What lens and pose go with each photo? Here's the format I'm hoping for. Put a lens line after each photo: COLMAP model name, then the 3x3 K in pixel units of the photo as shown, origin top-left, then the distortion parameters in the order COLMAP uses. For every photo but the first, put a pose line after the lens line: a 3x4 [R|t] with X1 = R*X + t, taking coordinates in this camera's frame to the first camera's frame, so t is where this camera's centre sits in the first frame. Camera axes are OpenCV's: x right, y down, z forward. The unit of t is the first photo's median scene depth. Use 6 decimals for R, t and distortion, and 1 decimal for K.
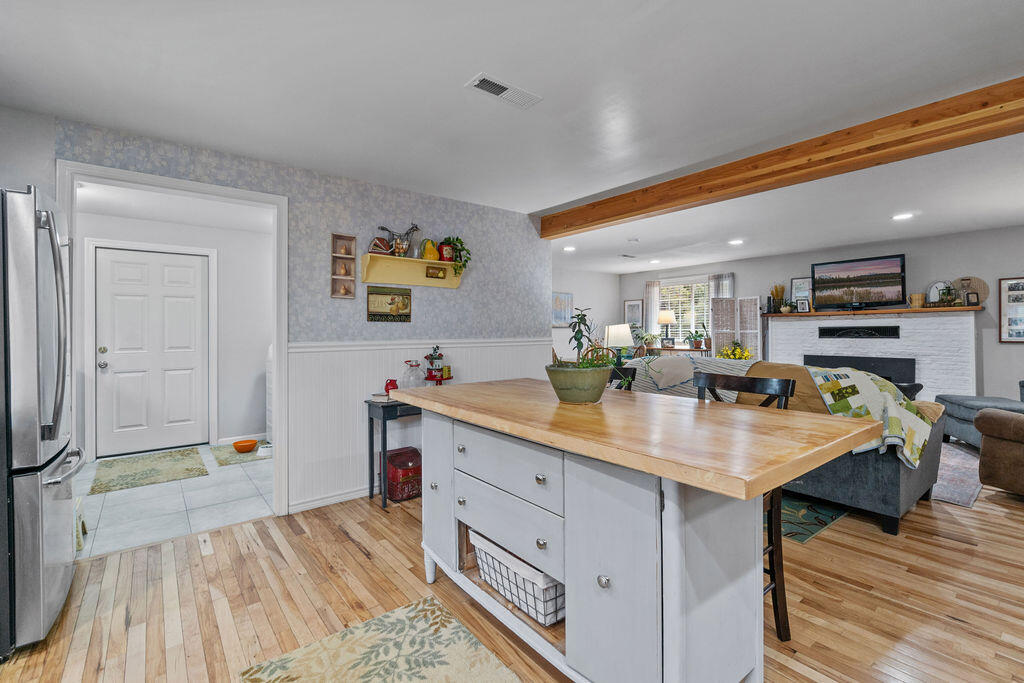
lens RADIAL K [[446.8, 0, 535.2], [0, 446.8, 332.2], [0, 0, 1]] dist [-0.006576, 0.000577]
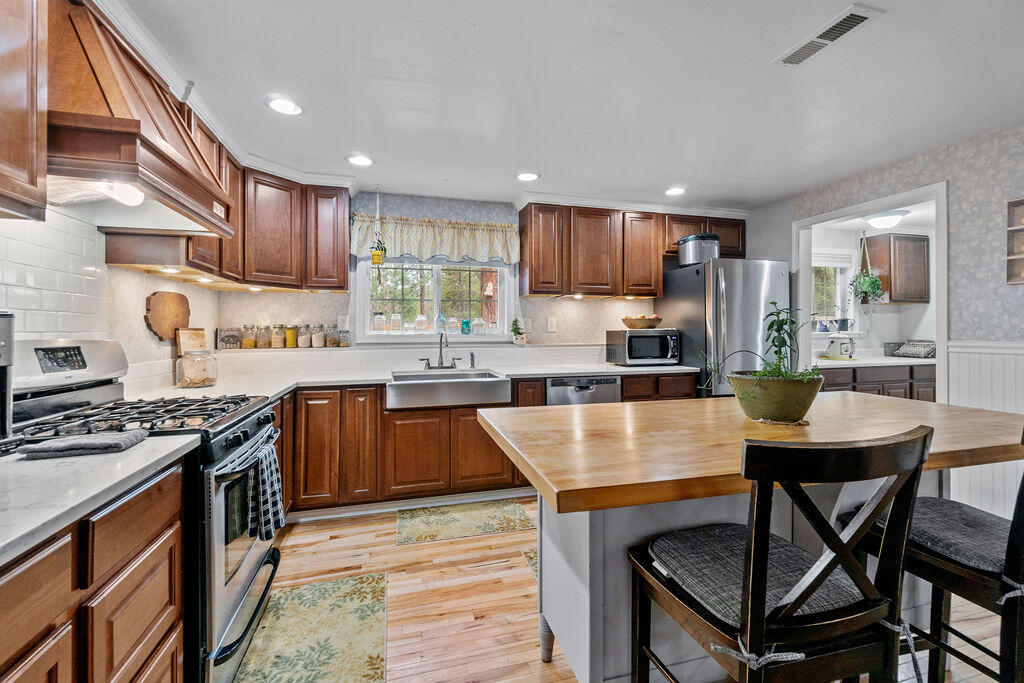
lens RADIAL K [[446.8, 0, 513.8], [0, 446.8, 328.1], [0, 0, 1]] dist [-0.006576, 0.000577]
pose [[-0.414204, 0.002760, -0.910180, 0.357130], [-0.000115, 0.999995, 0.003085, -0.002758], [0.910184, 0.001382, -0.414202, 0.320091]]
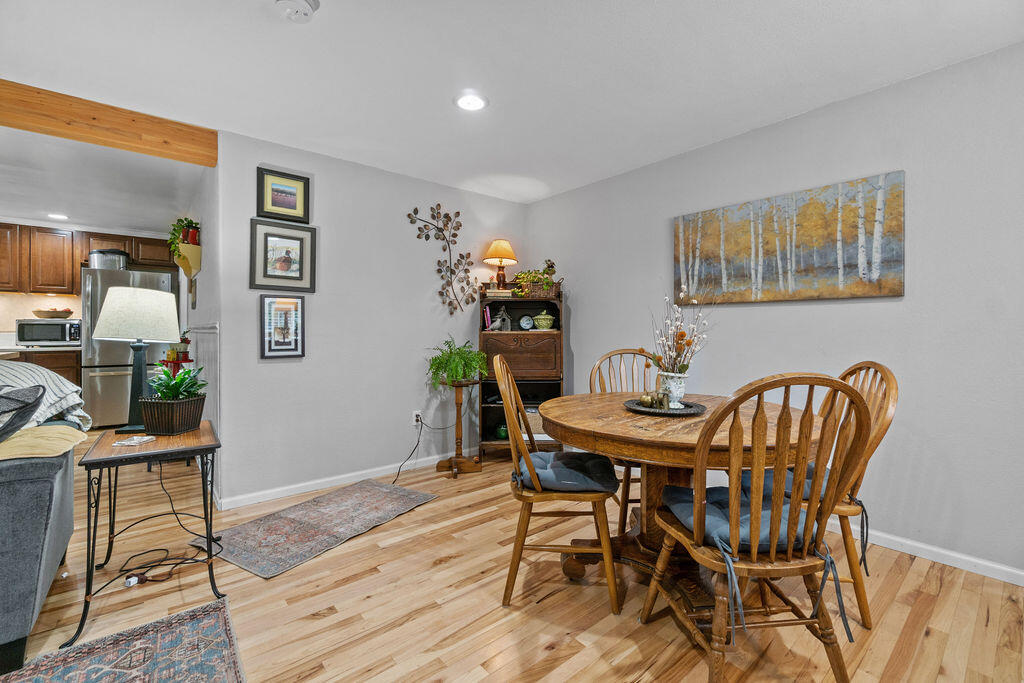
lens RADIAL K [[446.8, 0, 529.4], [0, 446.8, 333.6], [0, 0, 1]] dist [-0.006576, 0.000577]
pose [[0.016246, 0.006926, -0.999844, 0.561481], [-0.008172, 0.999944, 0.006794, 0.017670], [0.999835, 0.008060, 0.016302, 1.207176]]
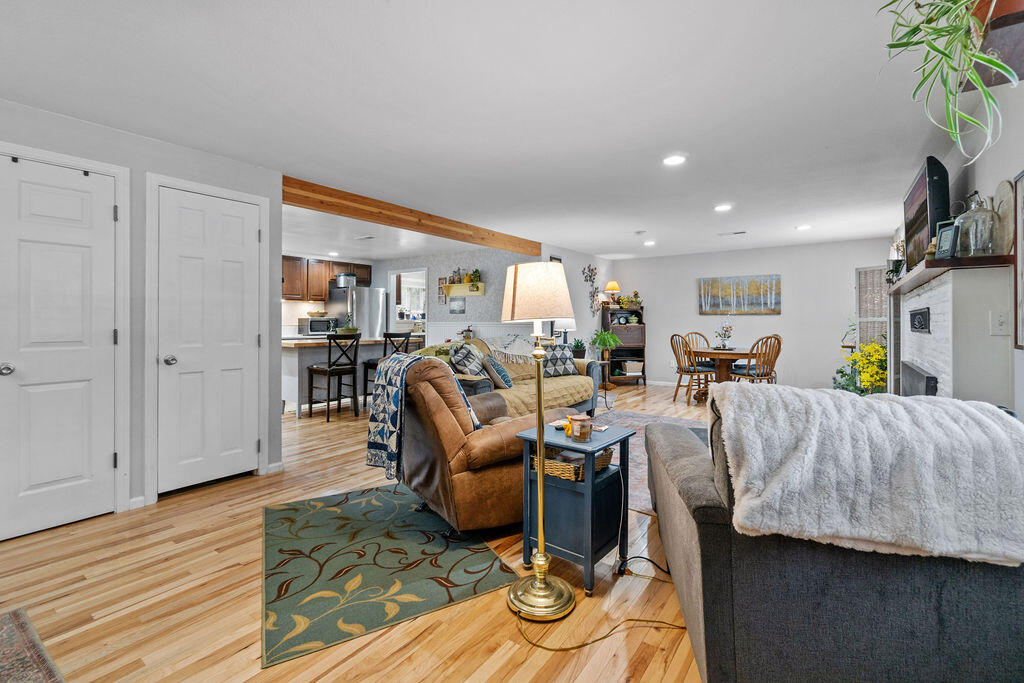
lens RADIAL K [[446.8, 0, 533.3], [0, 446.8, 320.2], [0, 0, 1]] dist [-0.006576, 0.000577]
pose [[0.275935, 0.004565, -0.961165, 1.224803], [-0.006312, 0.999976, 0.002937, 0.001152], [0.961155, 0.005257, 0.275958, 0.488196]]
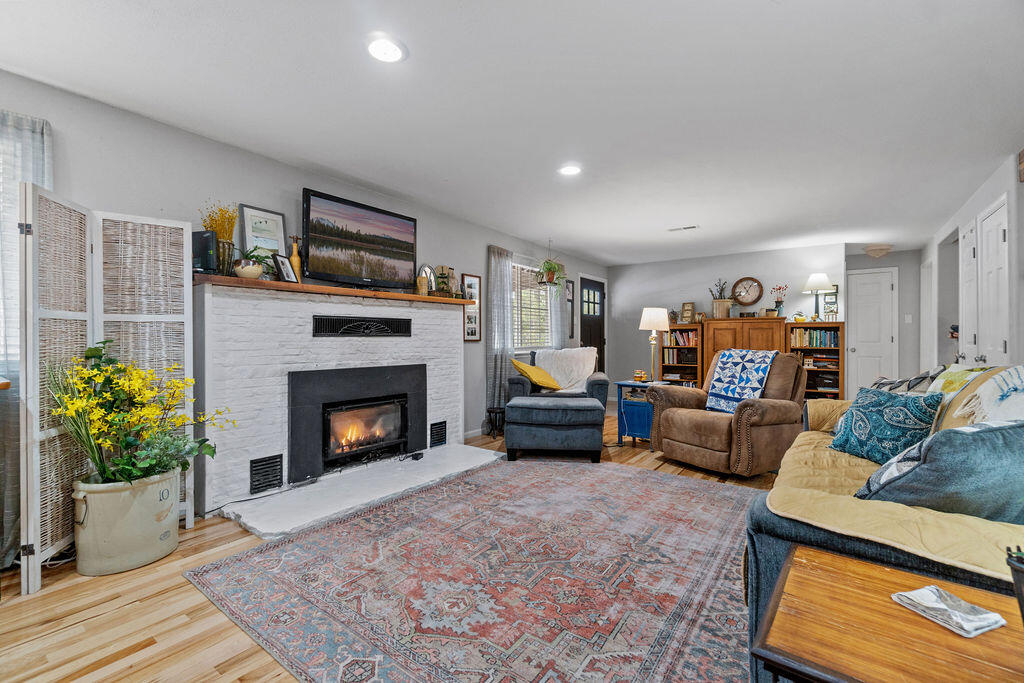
lens RADIAL K [[446.8, 0, 516.8], [0, 446.8, 338.3], [0, 0, 1]] dist [-0.006576, 0.000577]
pose [[-0.271190, 0.006970, 0.962500, 0.096789], [0.005440, 0.999969, -0.005709, 0.022381], [-0.962510, 0.003688, -0.271220, 1.092721]]
